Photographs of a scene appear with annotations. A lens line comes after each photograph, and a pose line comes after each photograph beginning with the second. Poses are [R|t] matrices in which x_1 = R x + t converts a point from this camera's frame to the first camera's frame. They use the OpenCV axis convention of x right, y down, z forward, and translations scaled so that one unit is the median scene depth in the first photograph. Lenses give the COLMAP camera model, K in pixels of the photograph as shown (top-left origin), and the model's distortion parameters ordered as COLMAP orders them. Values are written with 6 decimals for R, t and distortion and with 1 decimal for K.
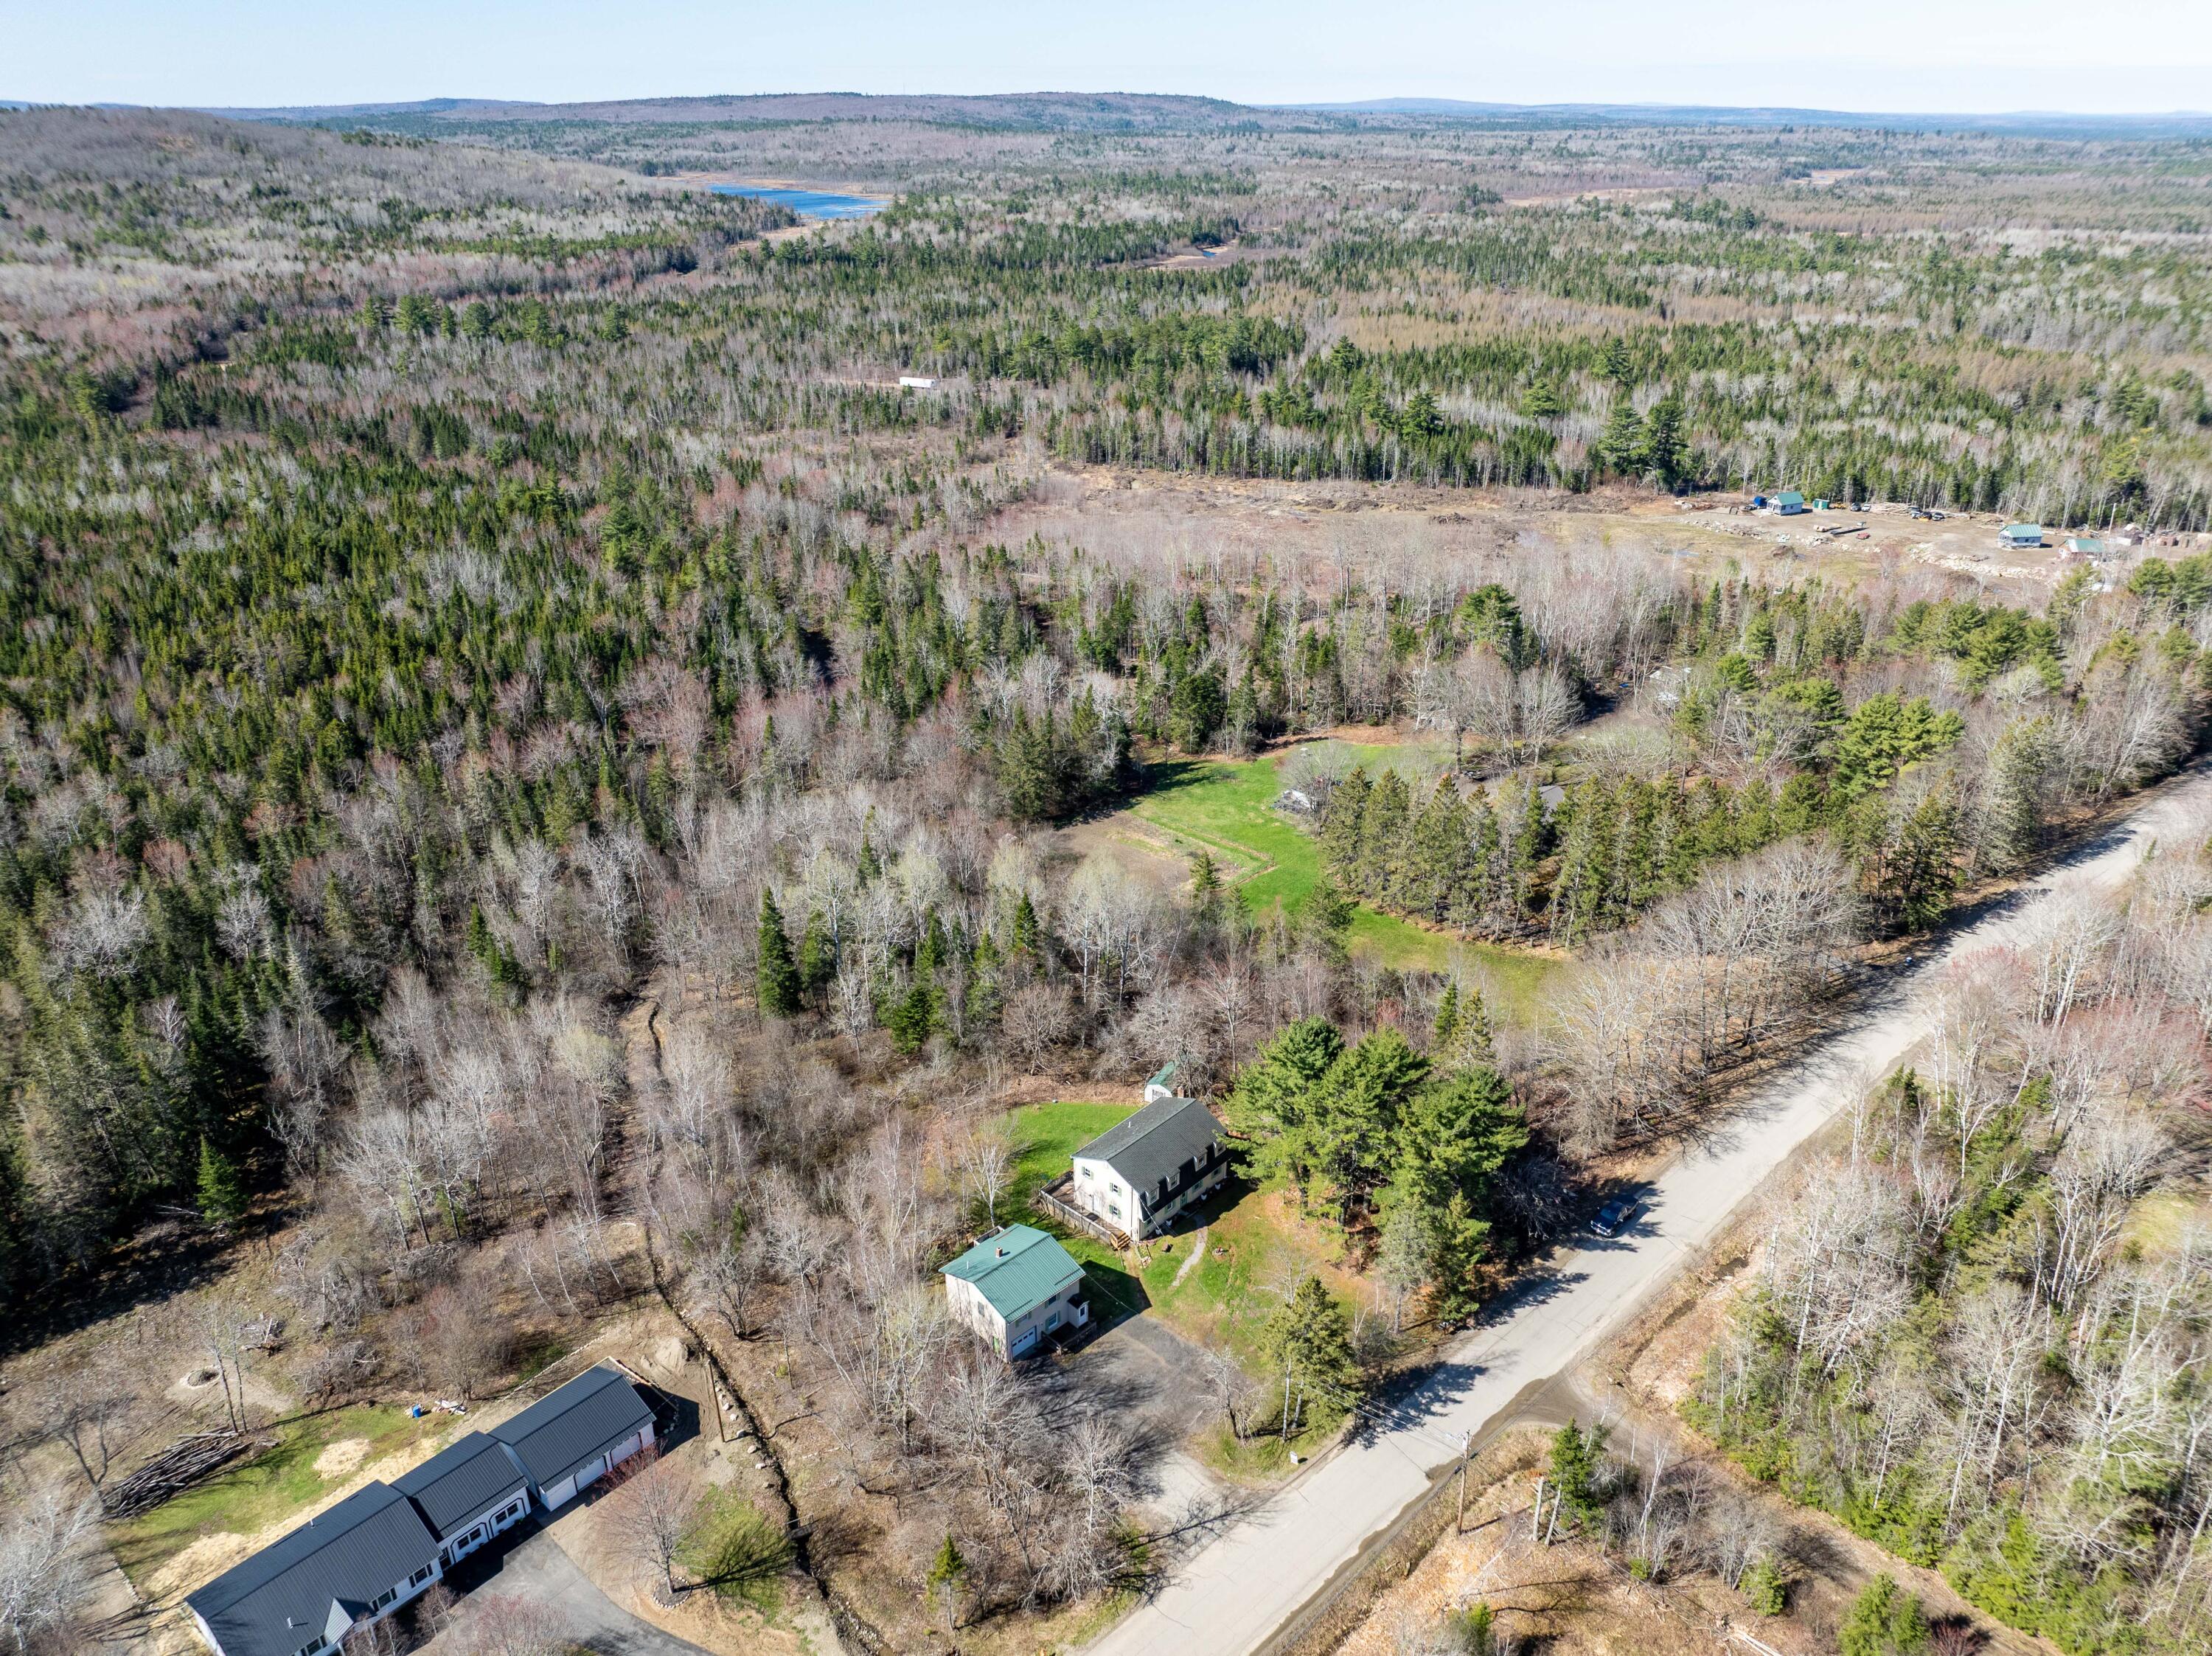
lens RADIAL K [[1557.3, 0, 1106.0], [0, 1557.3, 828.0], [0, 0, 1]] dist [-0.015543, -0.025740]
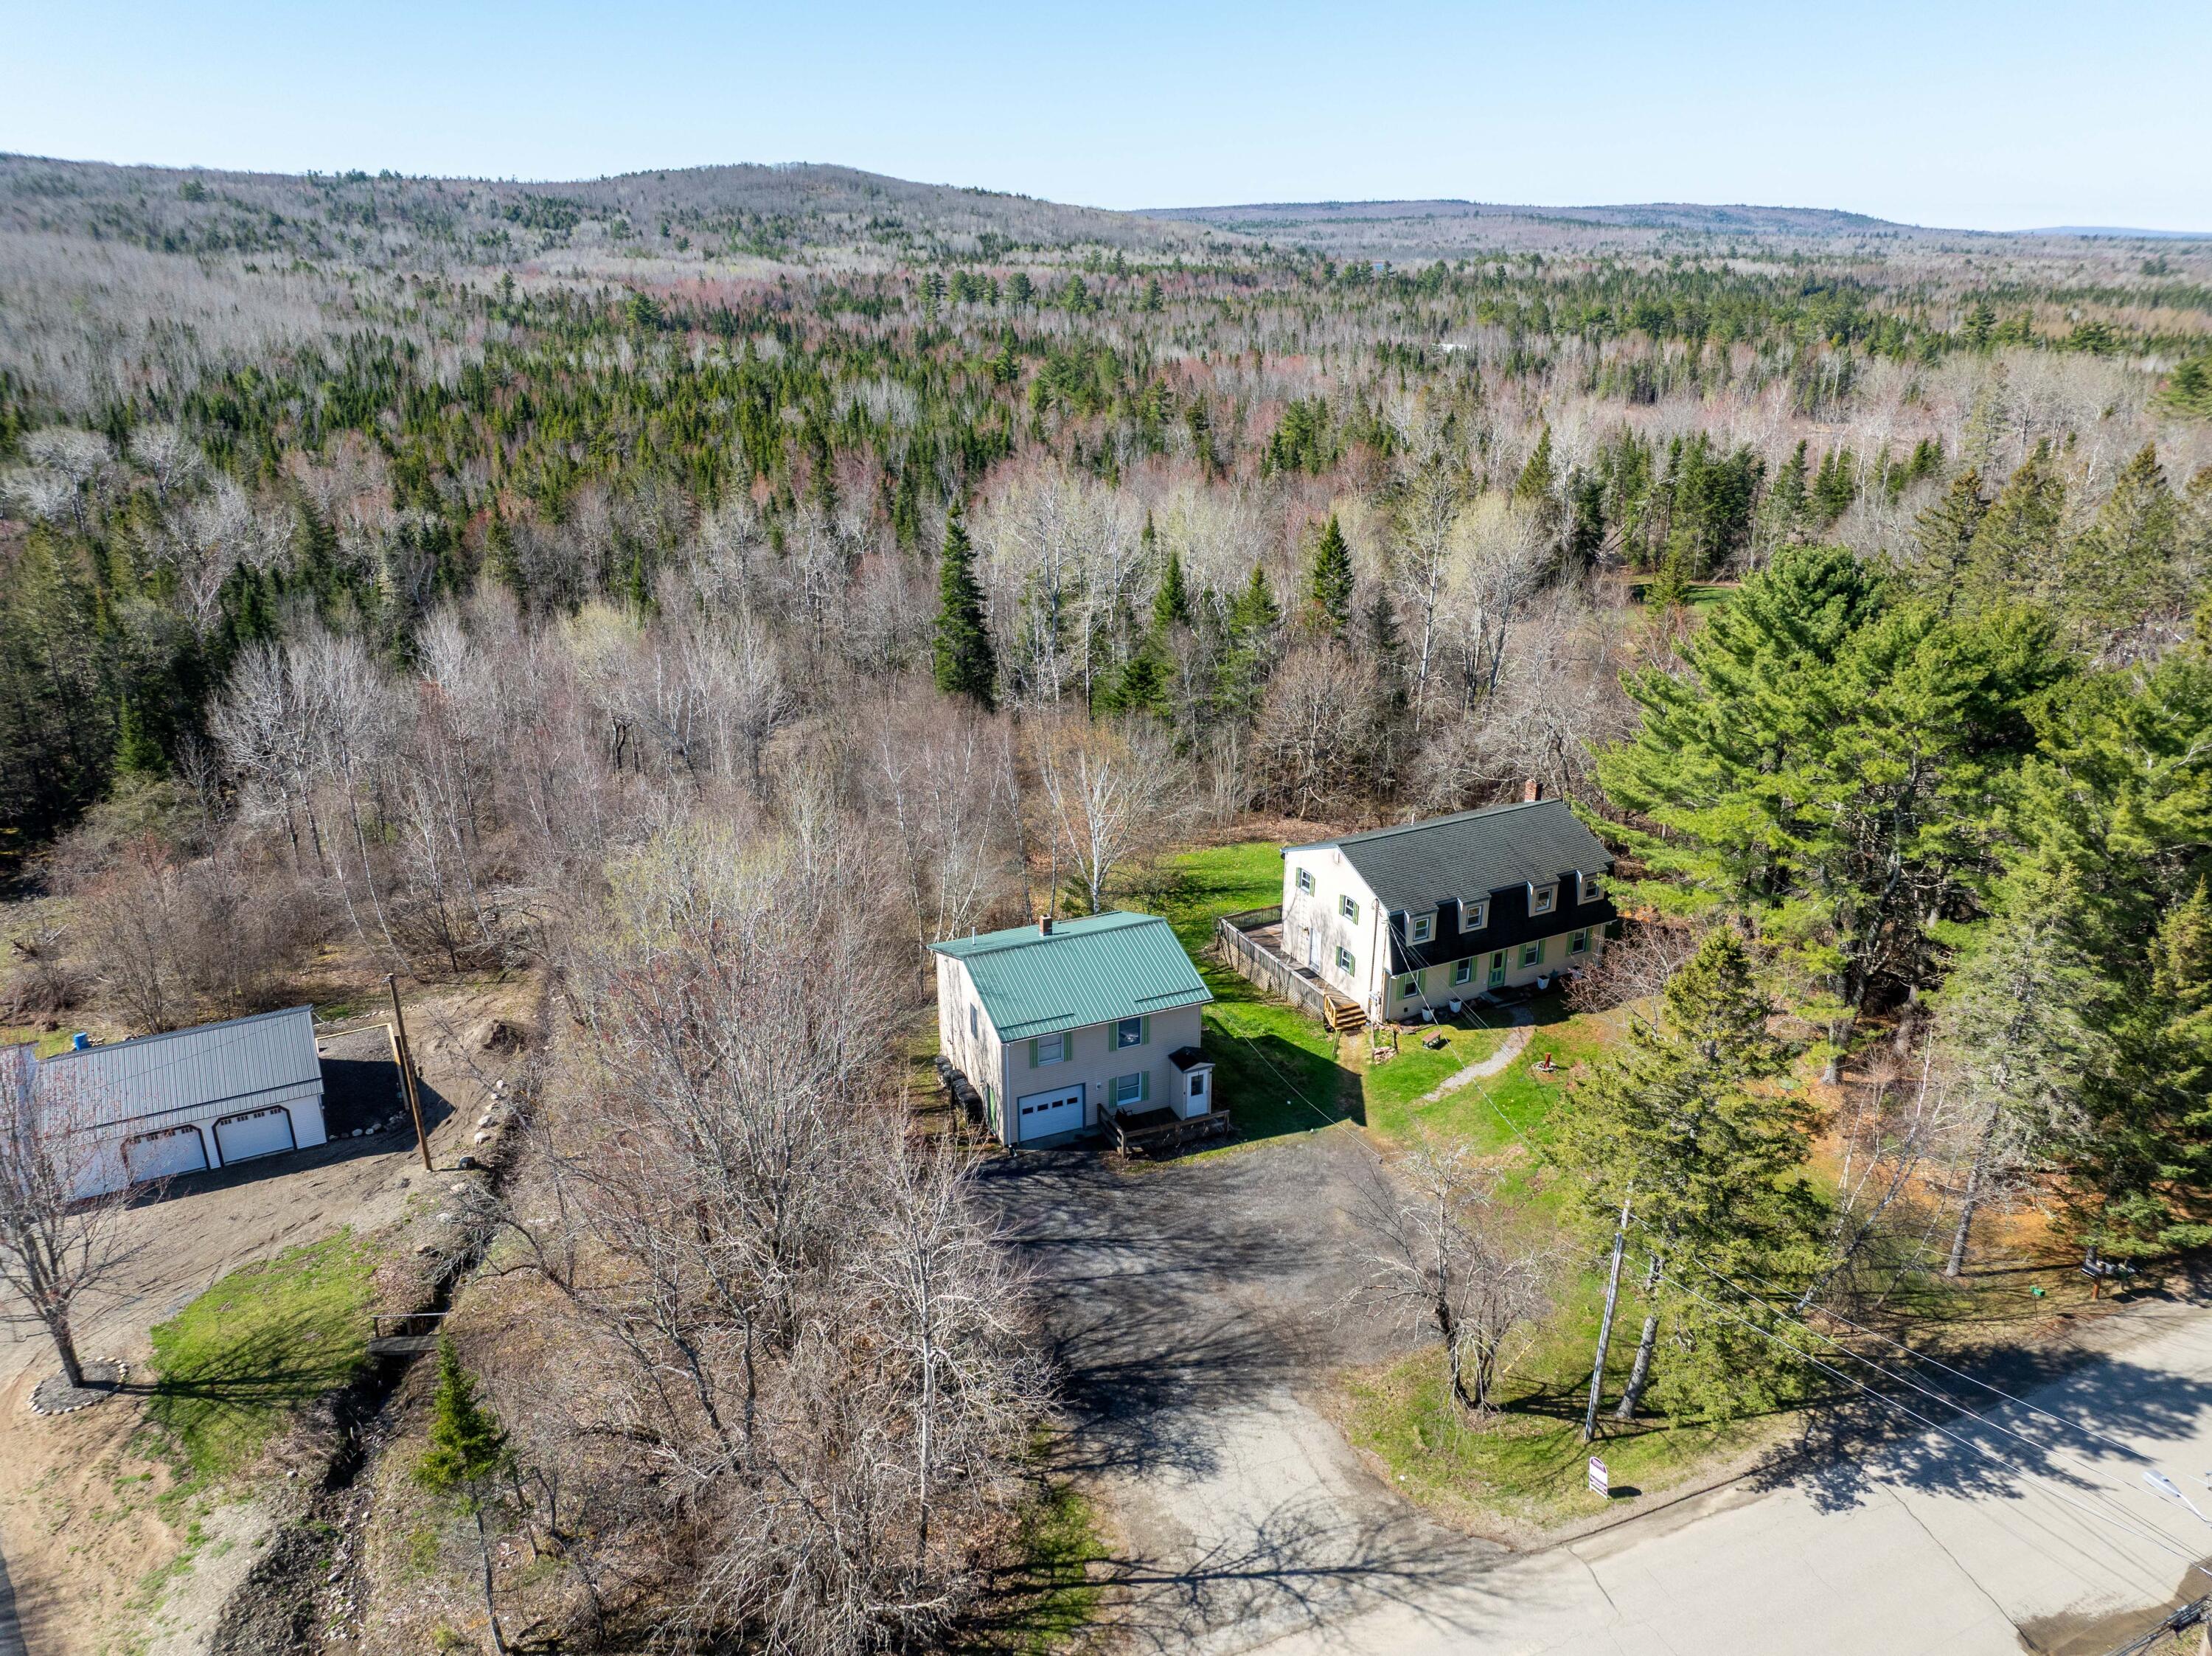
lens RADIAL K [[1557.3, 0, 1106.0], [0, 1557.3, 828.0], [0, 0, 1]] dist [-0.015543, -0.025740]
pose [[0.936442, 0.127259, -0.326927, 0.091510], [-0.149155, 0.987892, -0.042691, 0.239854], [0.317536, 0.088740, 0.944085, 0.512107]]
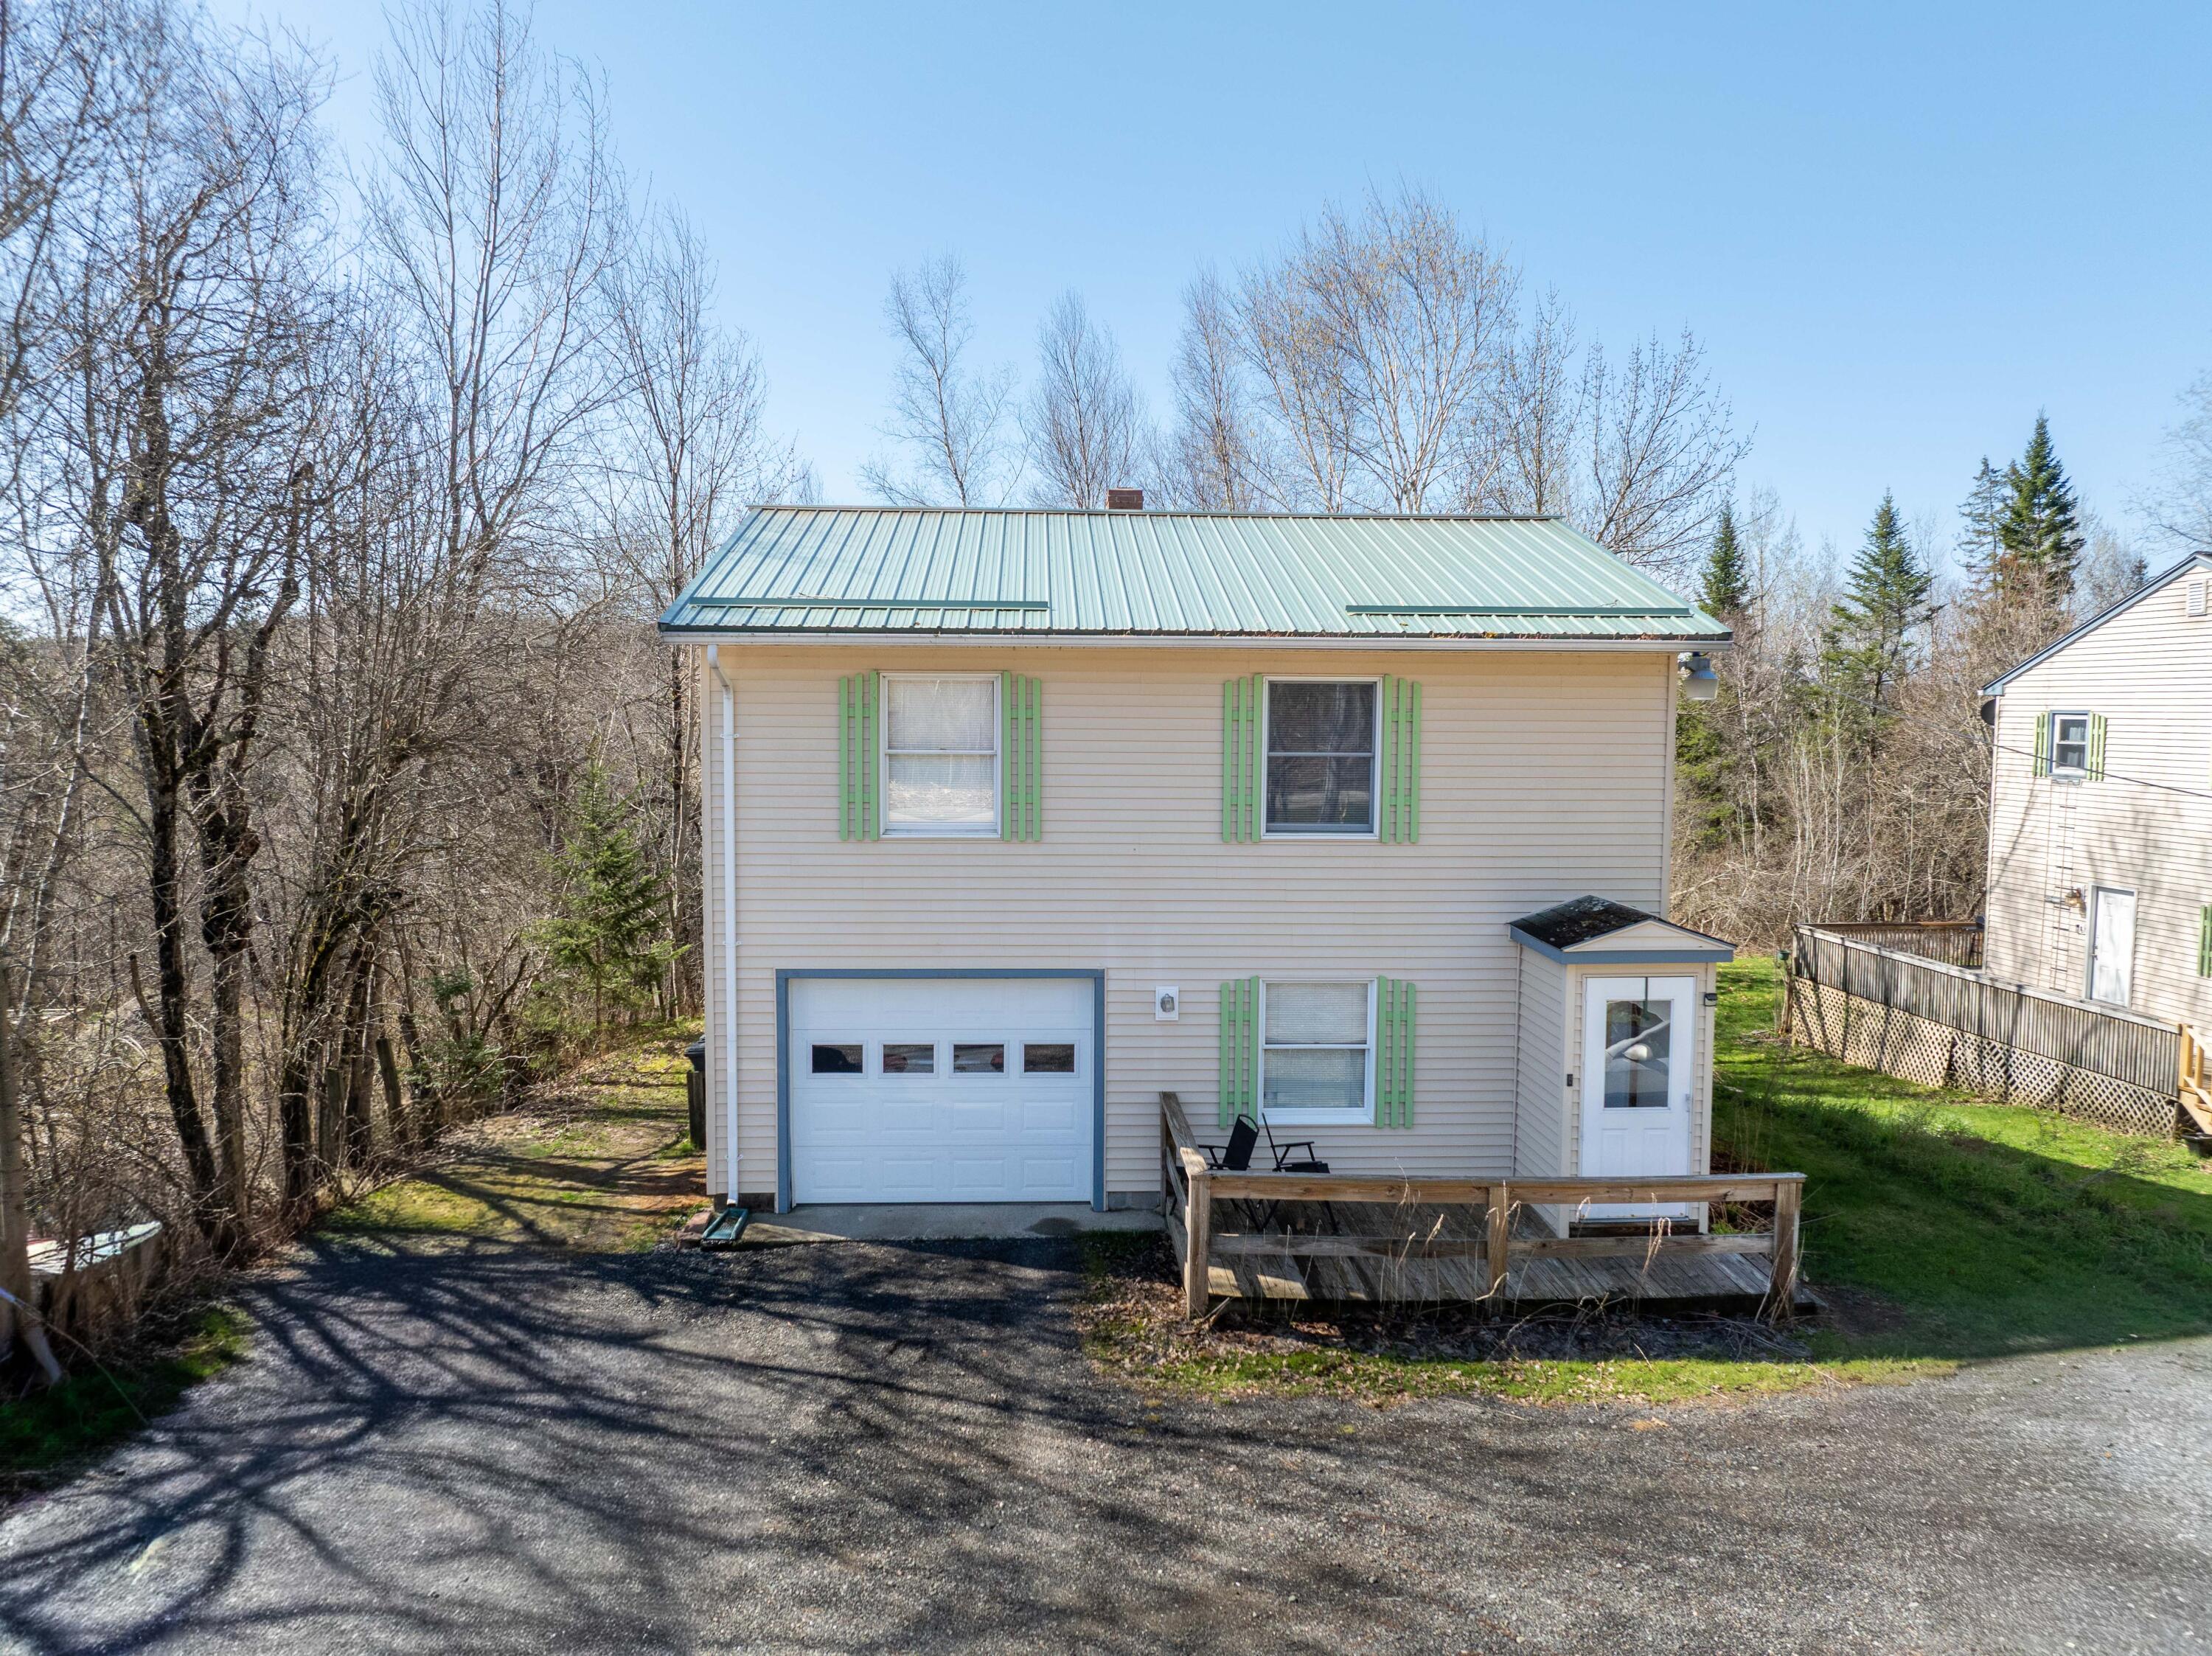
lens RADIAL K [[1557.3, 0, 1106.0], [0, 1557.3, 828.0], [0, 0, 1]] dist [-0.015543, -0.025740]
pose [[0.753525, 0.055555, -0.655068, 0.019036], [-0.287000, 0.924258, -0.251752, 0.305766], [0.591466, 0.377705, 0.712395, 0.840288]]
